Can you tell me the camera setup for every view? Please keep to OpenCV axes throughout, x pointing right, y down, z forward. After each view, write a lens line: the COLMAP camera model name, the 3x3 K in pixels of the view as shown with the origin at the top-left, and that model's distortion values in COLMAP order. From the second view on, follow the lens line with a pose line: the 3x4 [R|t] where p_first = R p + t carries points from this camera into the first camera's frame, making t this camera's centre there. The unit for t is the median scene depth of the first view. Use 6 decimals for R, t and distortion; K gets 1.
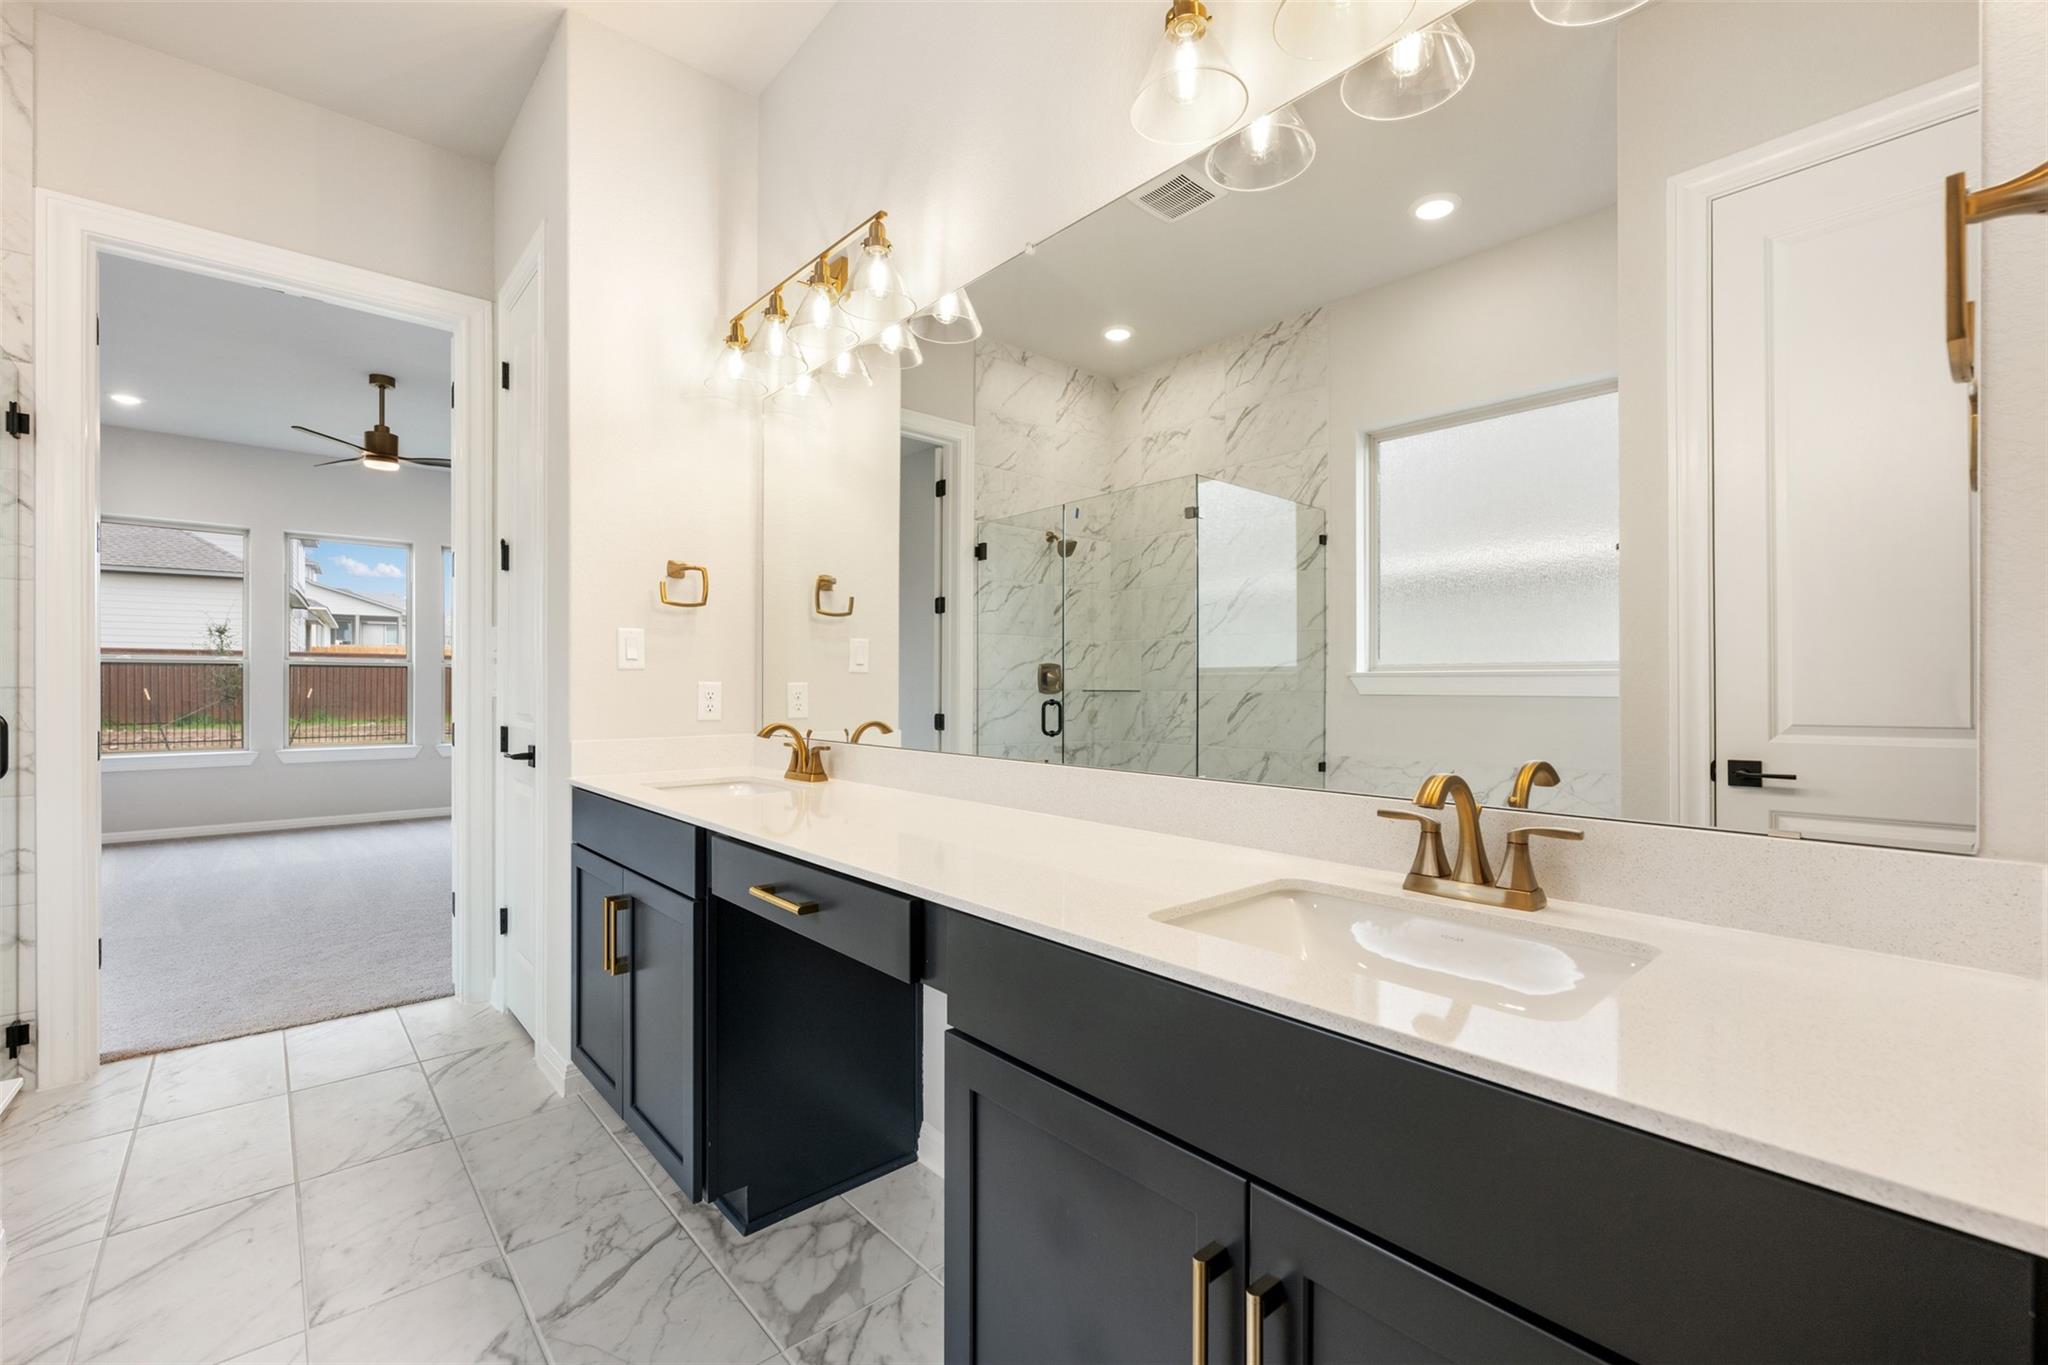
lens RADIAL K [[862.8, 0, 1023.3], [0, 862.8, 688.6], [0, 0, 1]] dist [-0.000678, -0.000090]
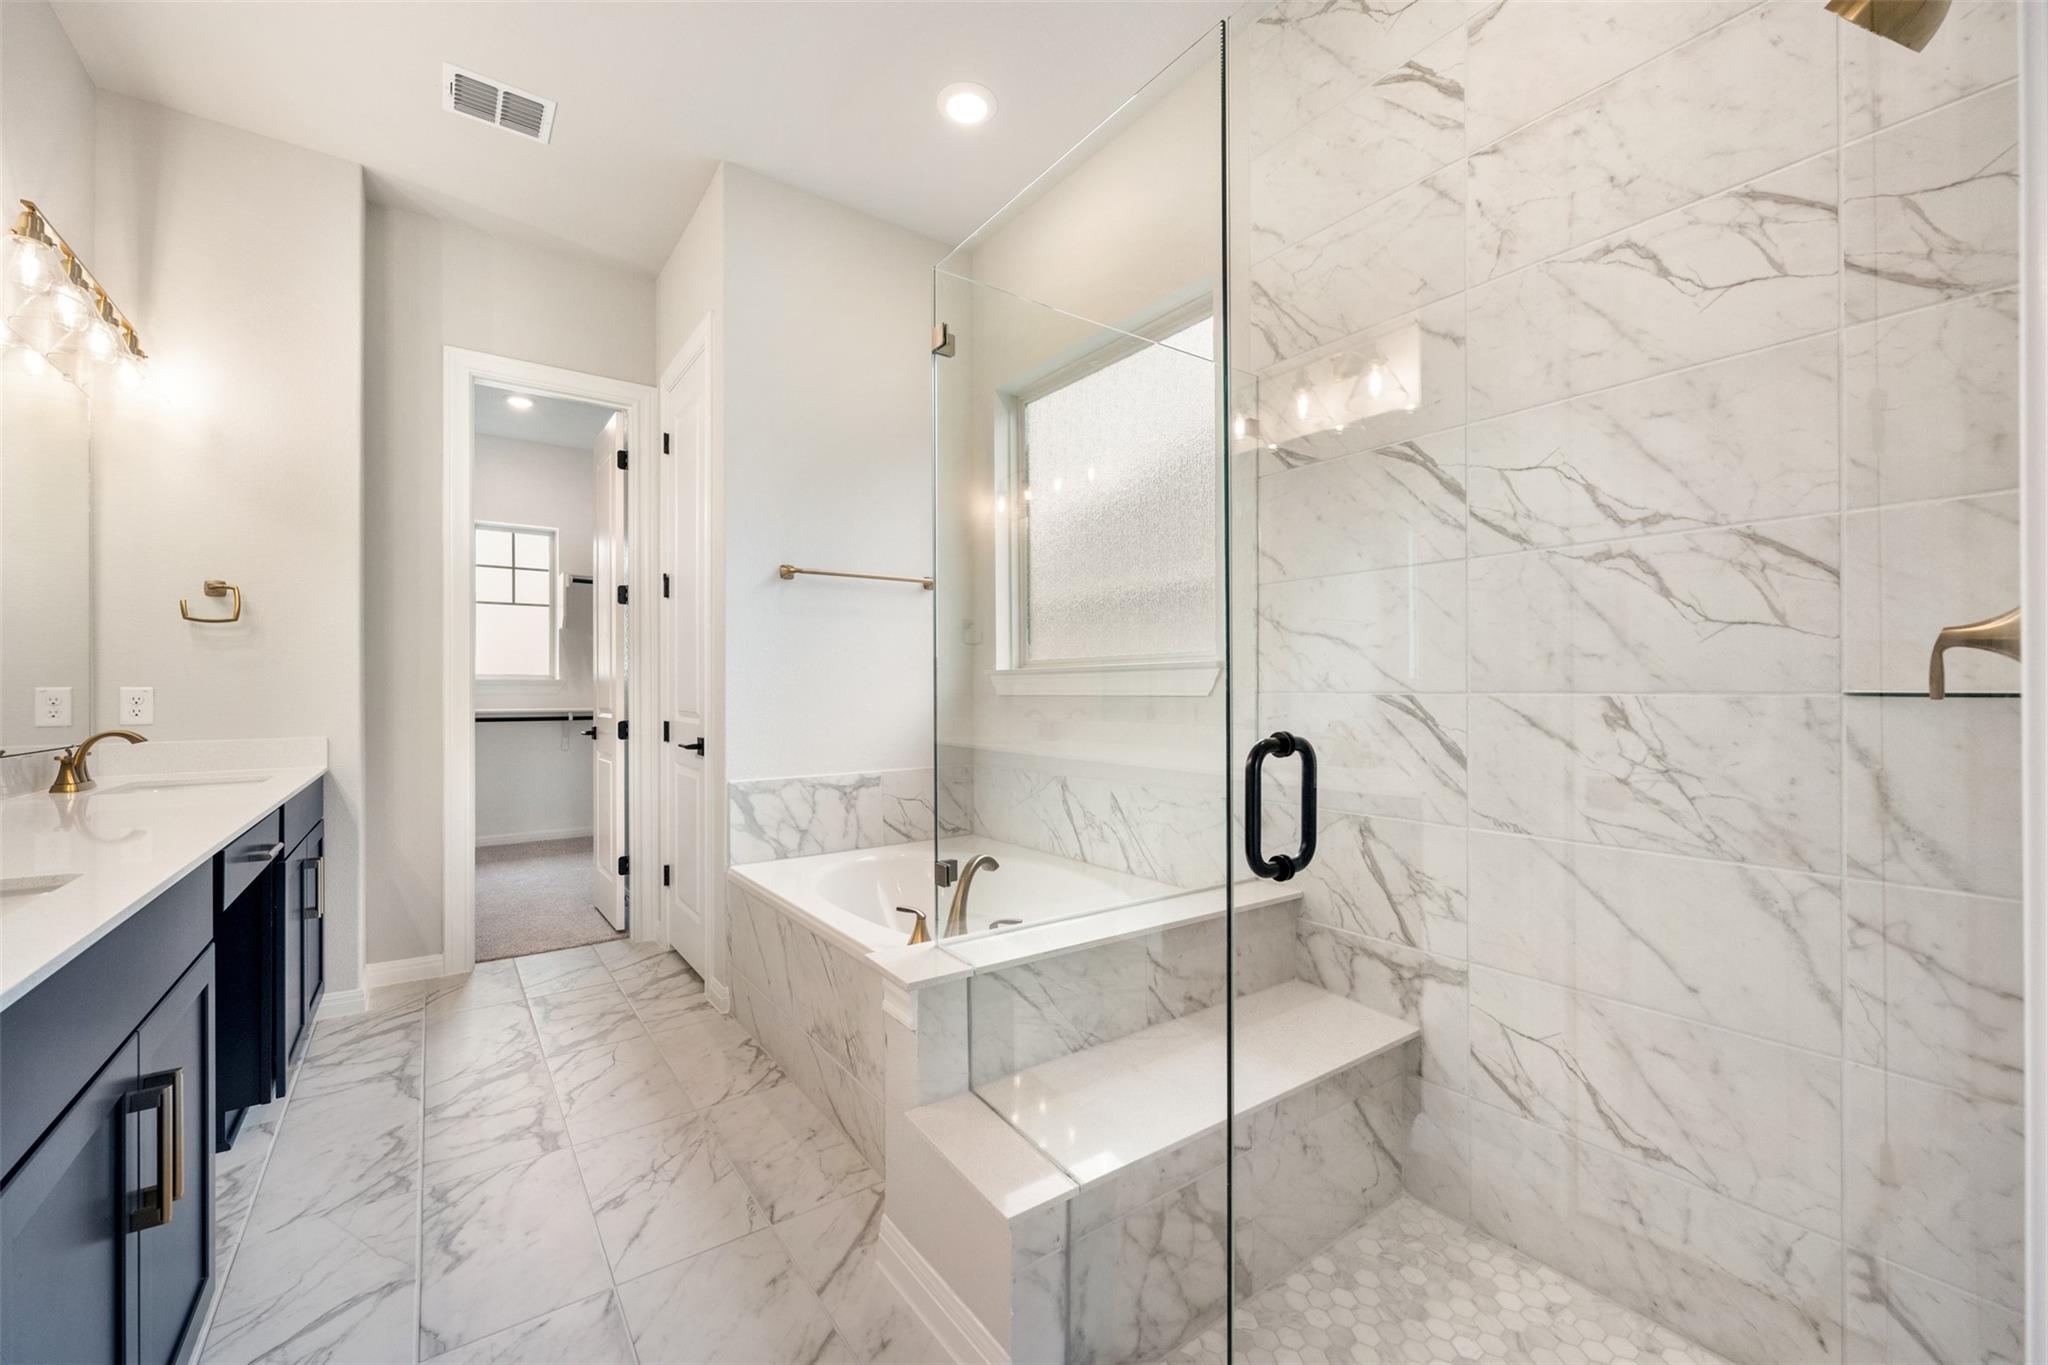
lens RADIAL K [[814.7, 0, 1024.4], [0, 814.7, 689.0], [0, 0, 1]] dist [-0.001256, 0.000232]
pose [[-0.995237, 0.002041, 0.097466, -0.802111], [0.002072, 0.999998, 0.000220, -0.003854], [-0.097465, 0.000421, -0.995239, 1.091958]]
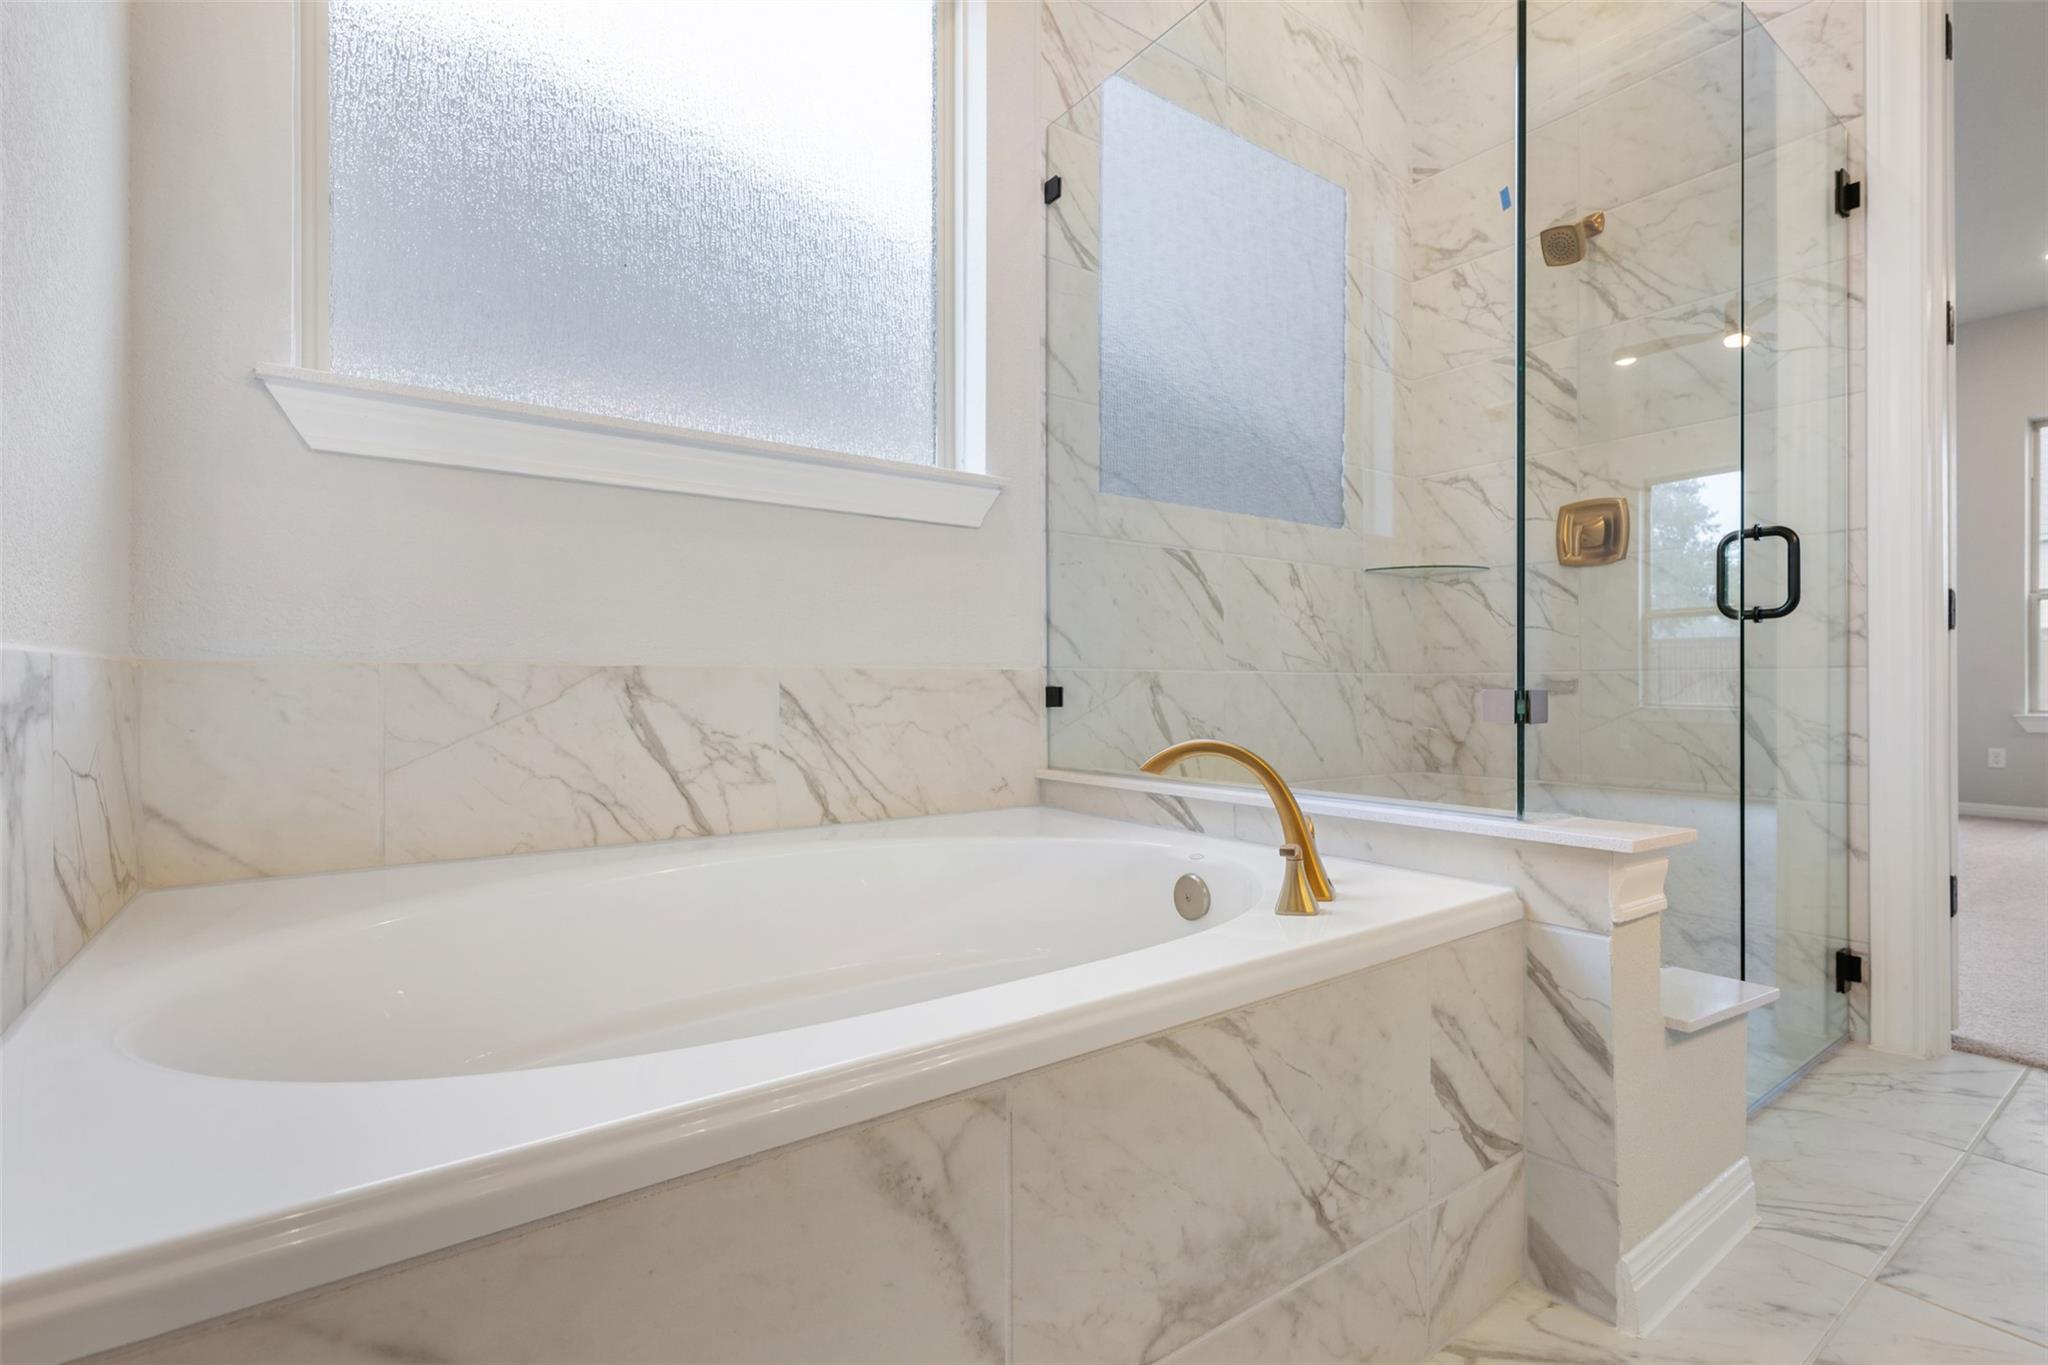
lens RADIAL K [[946.0, 0, 1024.0], [0, 946.0, 682.5], [0, 0, 1]] dist [0.000364, -0.000441]
pose [[-0.093435, -0.004184, -0.995617, -0.195826], [-0.003110, 0.999988, -0.003911, 0.126665], [0.995620, 0.002731, -0.093447, 0.281426]]
